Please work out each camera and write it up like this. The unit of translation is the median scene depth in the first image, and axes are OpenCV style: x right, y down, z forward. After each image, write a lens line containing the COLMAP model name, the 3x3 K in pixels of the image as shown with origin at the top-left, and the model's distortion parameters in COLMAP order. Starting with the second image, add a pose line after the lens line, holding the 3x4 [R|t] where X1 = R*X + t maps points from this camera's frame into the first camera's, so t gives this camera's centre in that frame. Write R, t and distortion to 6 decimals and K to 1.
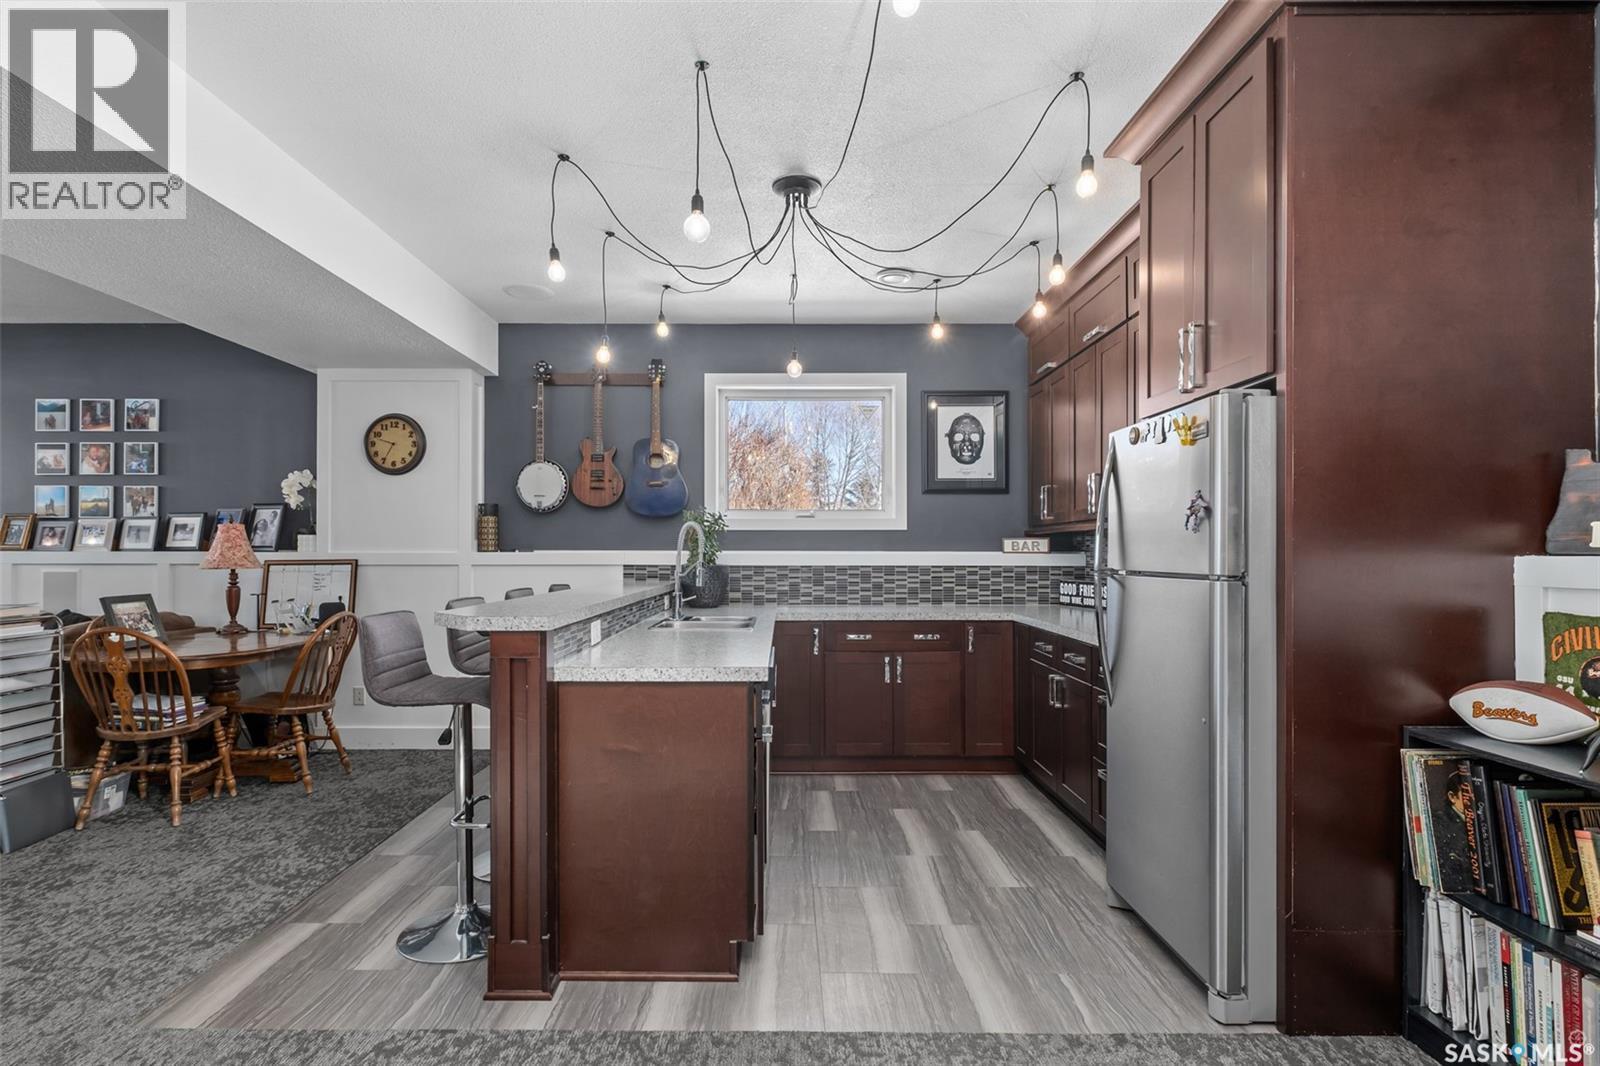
lens RADIAL K [[809.5, 0, 797.6], [0, 809.5, 549.1], [0, 0, 1]] dist [-0.006052, -0.001044]
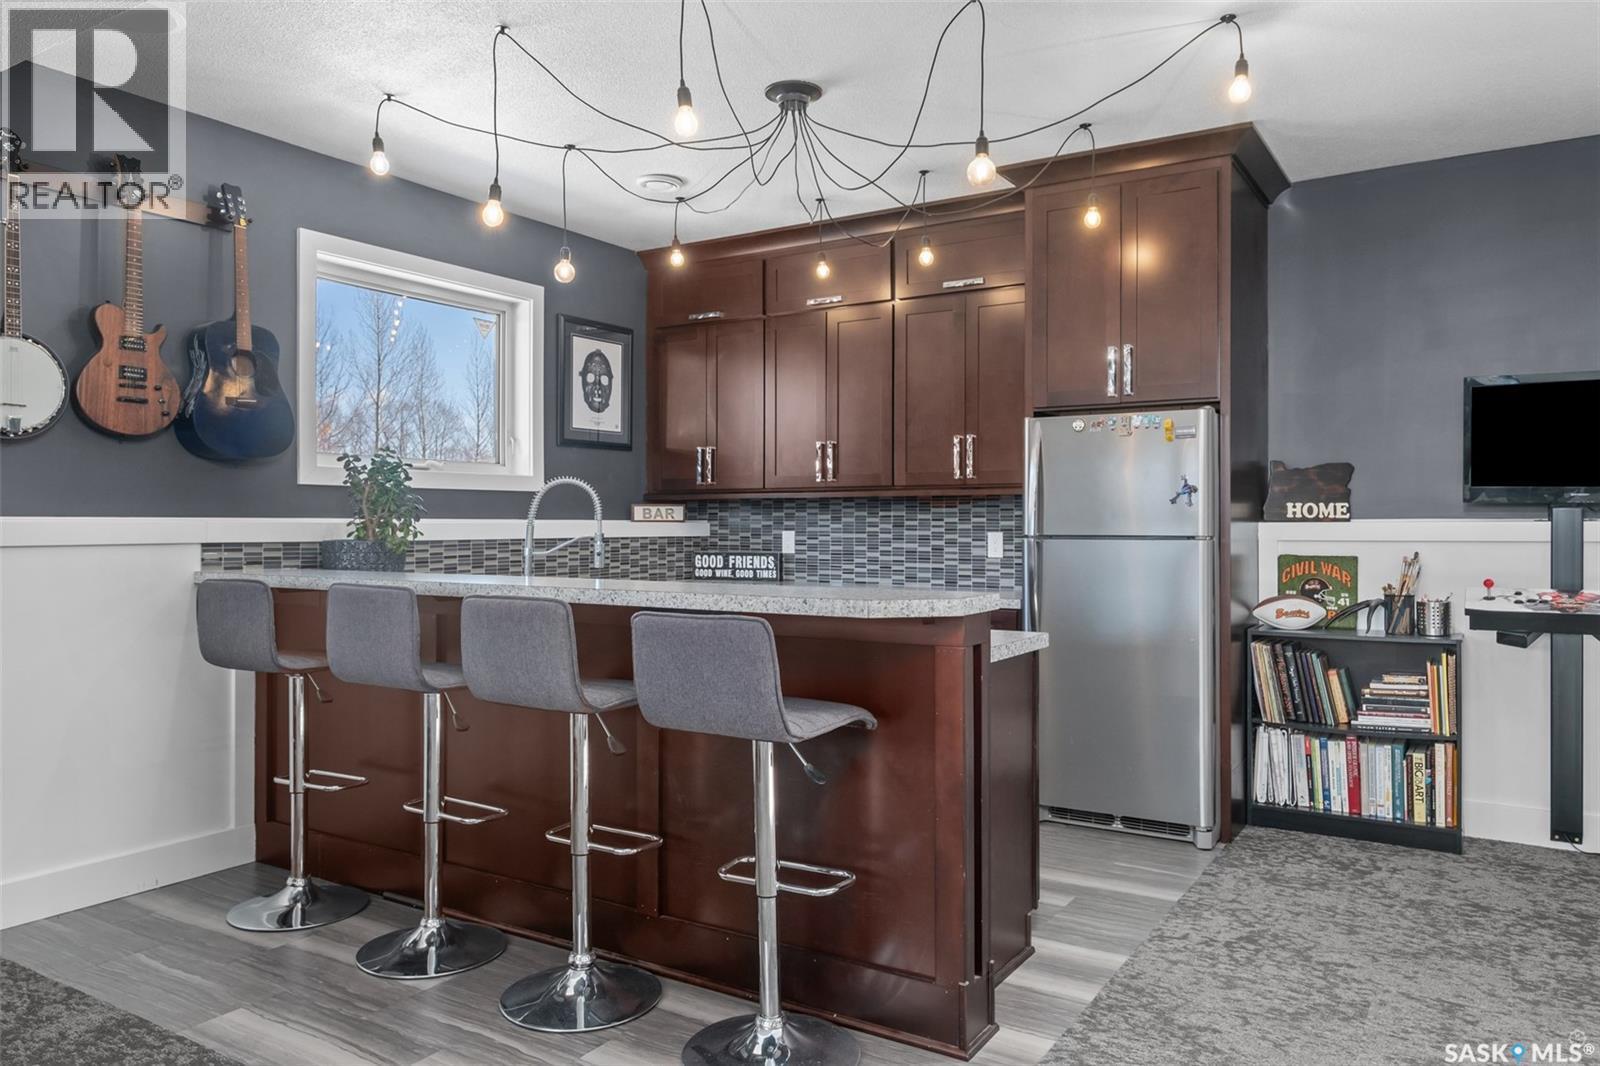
lens RADIAL K [[1110.7, 0, 799.6], [0, 1110.7, 520.3], [0, 0, 1]] dist [-0.012745, -0.002007]
pose [[0.527571, 0.001066, 0.849510, -0.647470], [-0.002718, 0.999996, 0.000433, 0.002359], [-0.849507, -0.002538, 0.527572, 0.247032]]
